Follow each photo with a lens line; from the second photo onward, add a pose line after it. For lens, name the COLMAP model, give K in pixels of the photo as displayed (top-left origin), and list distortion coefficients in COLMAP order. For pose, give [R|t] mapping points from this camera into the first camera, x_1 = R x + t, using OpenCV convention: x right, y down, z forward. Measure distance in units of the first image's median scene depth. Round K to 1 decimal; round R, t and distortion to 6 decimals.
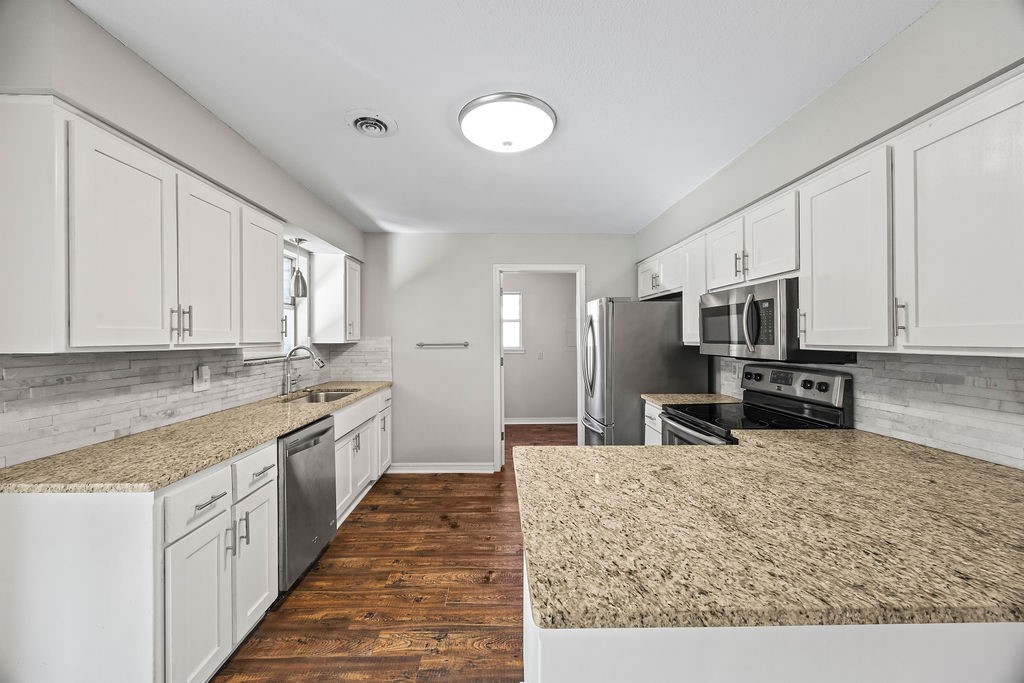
lens RADIAL K [[386.8, 0, 505.7], [0, 386.8, 338.6], [0, 0, 1]] dist [-0.003347, 0.000030]
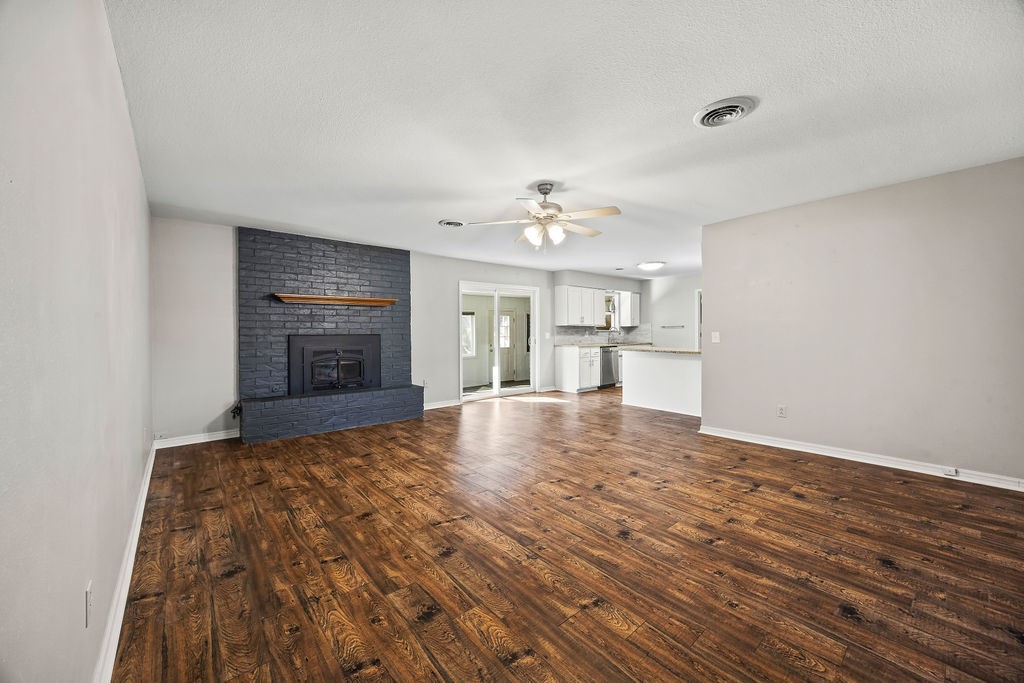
lens RADIAL K [[386.8, 0, 507.1], [0, 386.8, 333.4], [0, 0, 1]] dist [-0.003347, 0.000030]
pose [[0.628464, 0.002859, -0.777833, 1.732024], [0.002504, 0.999981, 0.005699, 0.068988], [0.777835, -0.005529, 0.628445, -2.057860]]
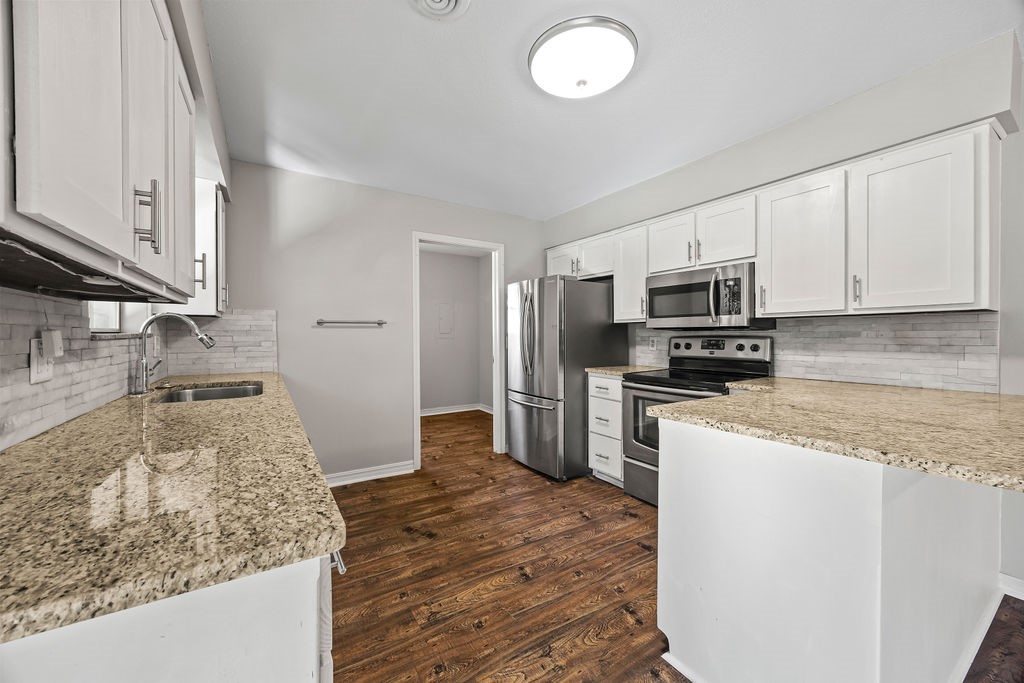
lens RADIAL K [[386.8, 0, 507.6], [0, 386.8, 338.8], [0, 0, 1]] dist [-0.003347, 0.000030]
pose [[0.856124, -0.003215, 0.516760, -0.524973], [-0.000367, 0.999977, 0.006830, 0.076029], [-0.516770, -0.006037, 0.856103, 0.267210]]
